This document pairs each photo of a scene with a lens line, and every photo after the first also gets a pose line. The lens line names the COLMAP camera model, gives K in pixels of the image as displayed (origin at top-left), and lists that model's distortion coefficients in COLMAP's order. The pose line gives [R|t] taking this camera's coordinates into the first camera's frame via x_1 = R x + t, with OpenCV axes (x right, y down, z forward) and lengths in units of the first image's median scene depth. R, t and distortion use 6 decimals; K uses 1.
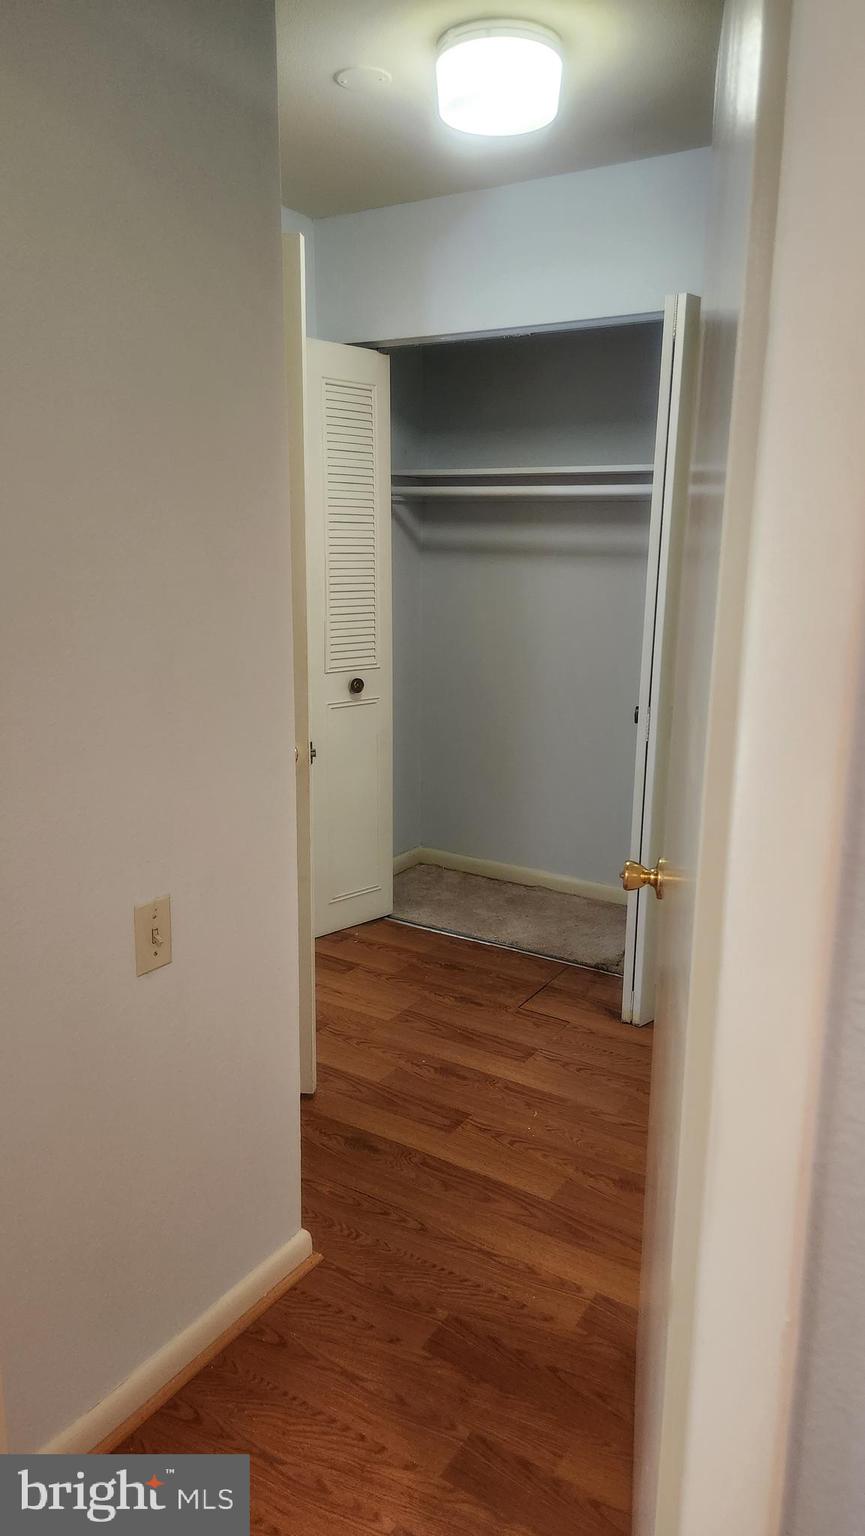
lens RADIAL K [[1050.9, 0, 434.6], [0, 1050.9, 803.7], [0, 0, 1]] dist [0.091793, -0.000900]
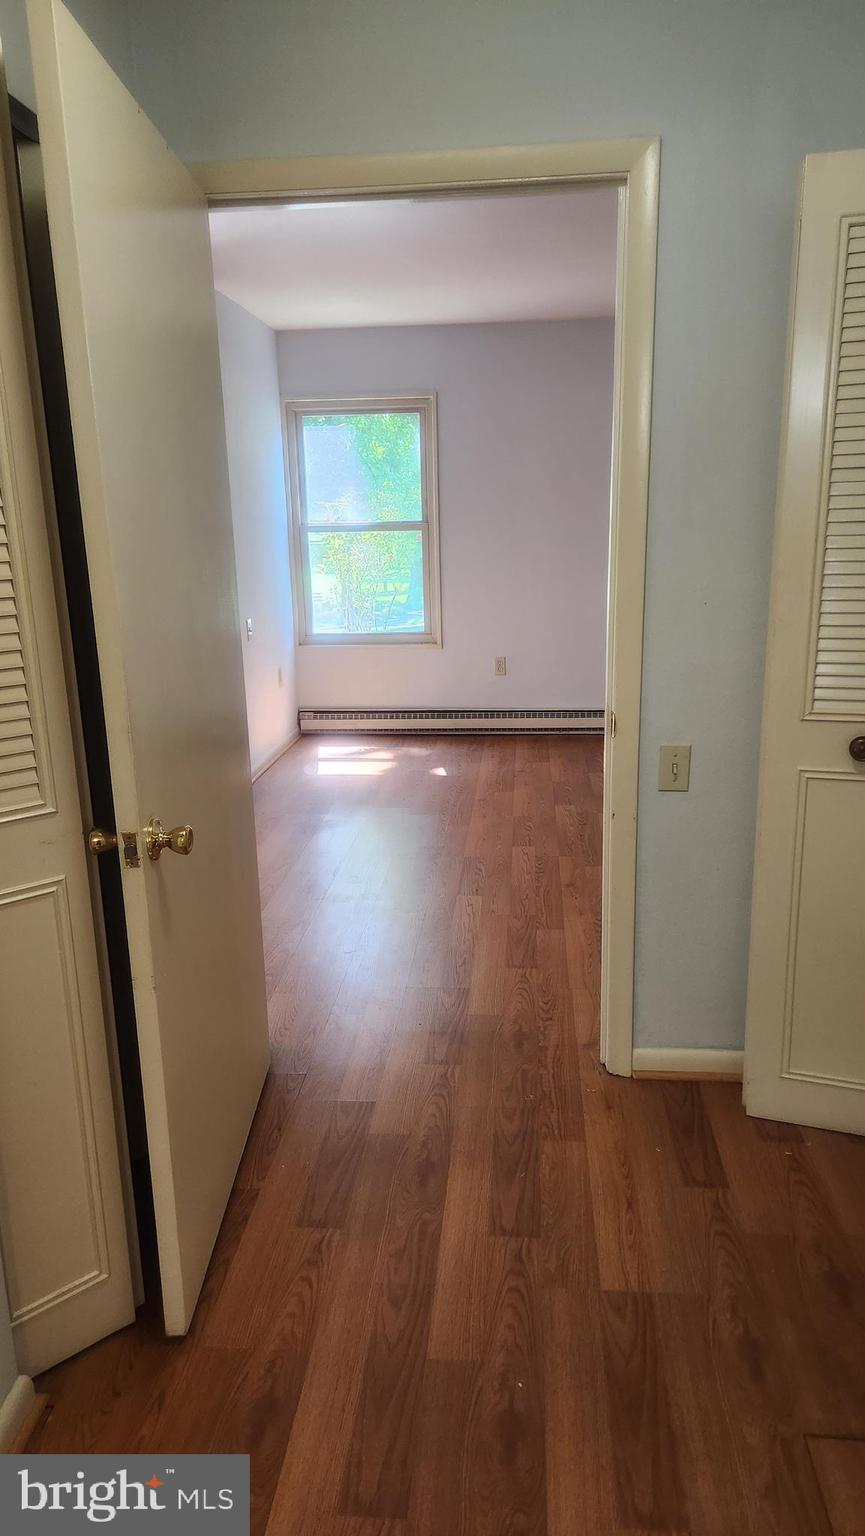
lens RADIAL K [[1050.9, 0, 434.6], [0, 1050.9, 803.7], [0, 0, 1]] dist [0.091793, -0.000900]
pose [[0.447562, 0.213632, -0.868360, 0.317998], [-0.188551, 0.971759, 0.141889, -0.112967], [0.874149, 0.100226, 0.475203, 0.473620]]
